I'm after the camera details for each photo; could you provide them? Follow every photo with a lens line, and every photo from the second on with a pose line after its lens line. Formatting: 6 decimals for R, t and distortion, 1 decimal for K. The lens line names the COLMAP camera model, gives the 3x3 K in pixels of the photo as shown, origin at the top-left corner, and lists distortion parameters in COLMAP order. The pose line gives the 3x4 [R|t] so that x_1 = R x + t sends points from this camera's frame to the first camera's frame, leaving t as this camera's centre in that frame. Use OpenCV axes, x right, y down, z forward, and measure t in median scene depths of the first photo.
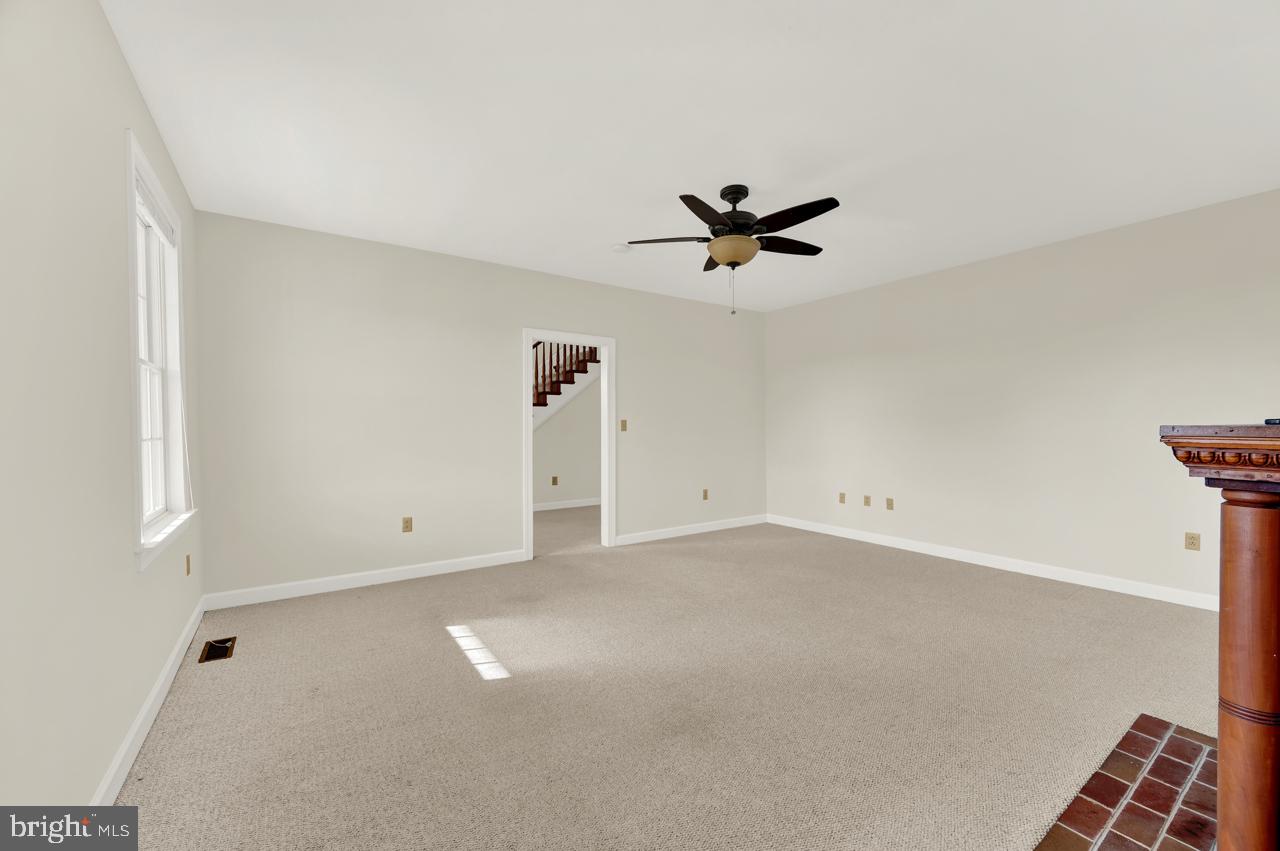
lens RADIAL K [[508.0, 0, 648.5], [0, 508.0, 430.3], [0, 0, 1]] dist [0.002887, 0.000232]
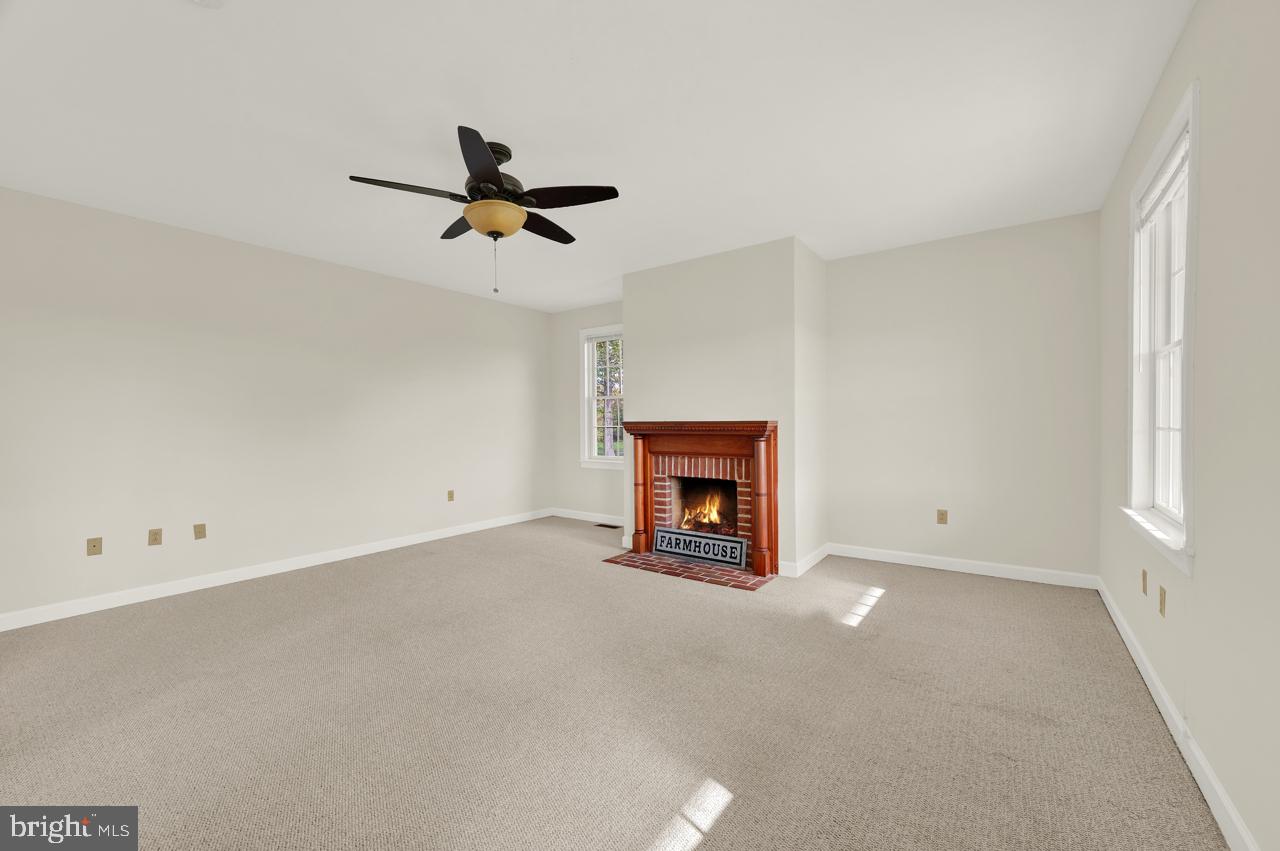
lens RADIAL K [[508.0, 0, 648.5], [0, 508.0, 430.3], [0, 0, 1]] dist [0.002887, 0.000232]
pose [[-0.339092, -0.008605, 0.940714, -0.780101], [0.016005, 0.999761, 0.014914, -0.004629], [-0.940617, 0.020114, -0.338873, 1.129527]]
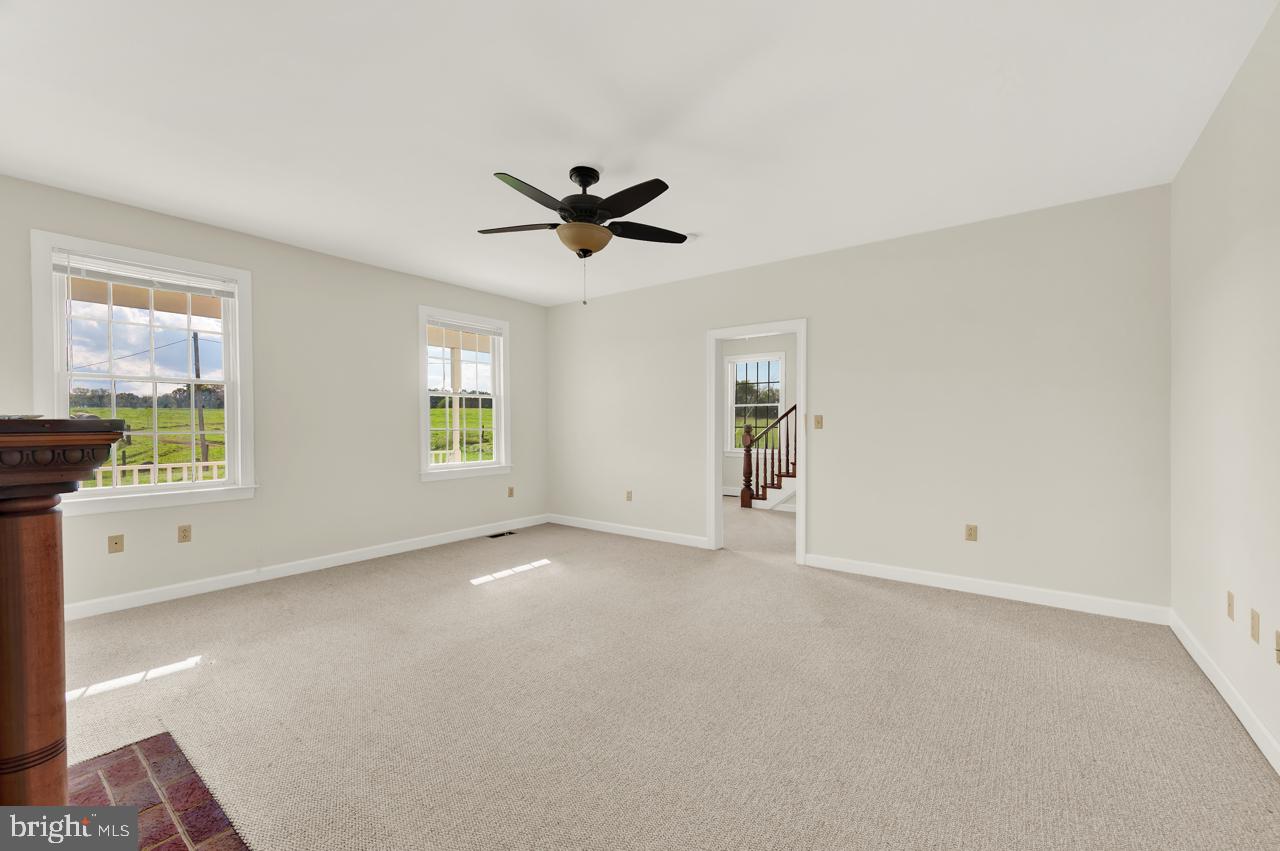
lens RADIAL K [[522.6, 0, 640.0], [0, 522.6, 425.5], [0, 0, 1]] dist [0.062795, -0.000012]
pose [[0.316417, -0.000478, -0.948620, 1.228061], [-0.007537, 0.999967, -0.003018, 0.001140], [0.948590, 0.008104, 0.316403, 0.831837]]
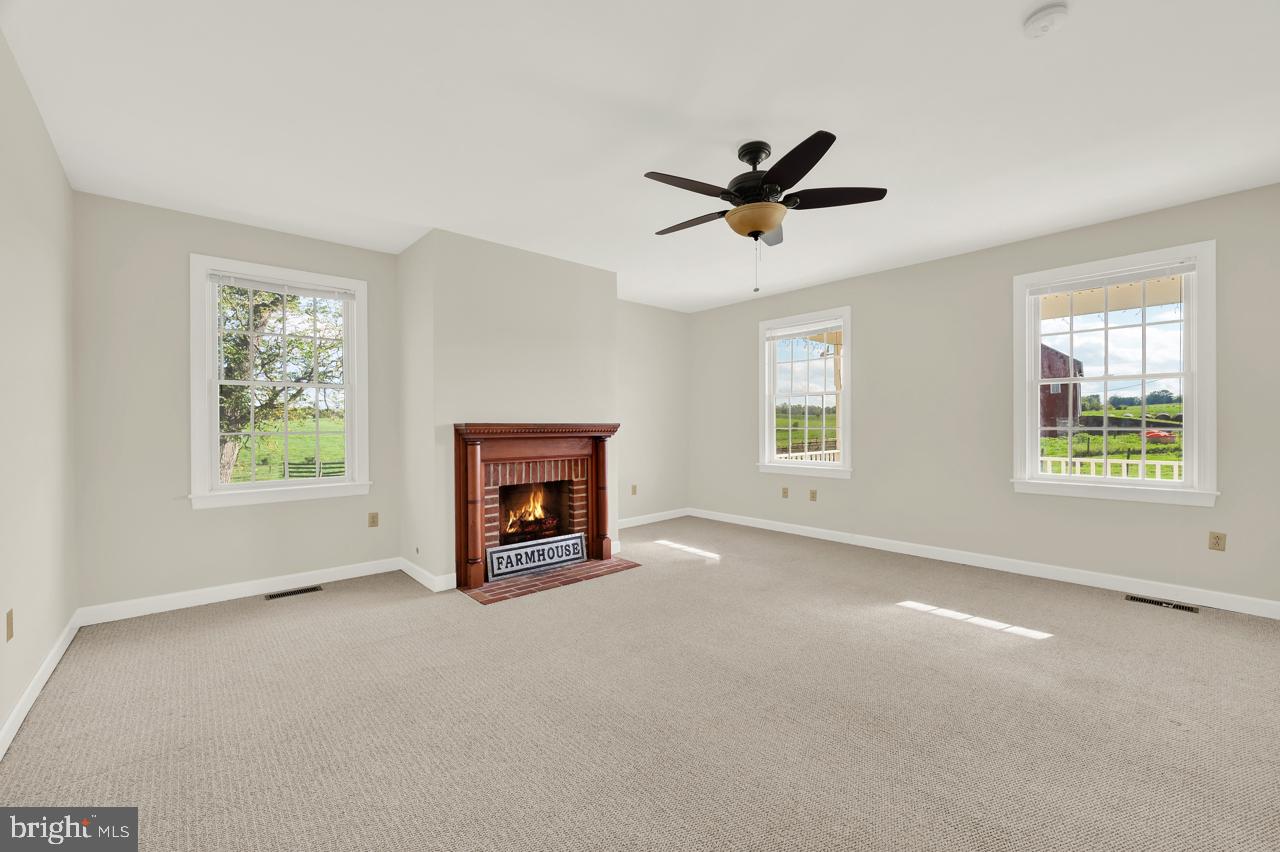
lens RADIAL K [[508.0, 0, 648.5], [0, 508.0, 430.8], [0, 0, 1]] dist [0.002887, 0.000232]
pose [[-0.991344, 0.007592, -0.131070, 0.496680], [0.005073, 0.999796, 0.019544, -0.012900], [0.131191, 0.018710, -0.991180, 1.965252]]
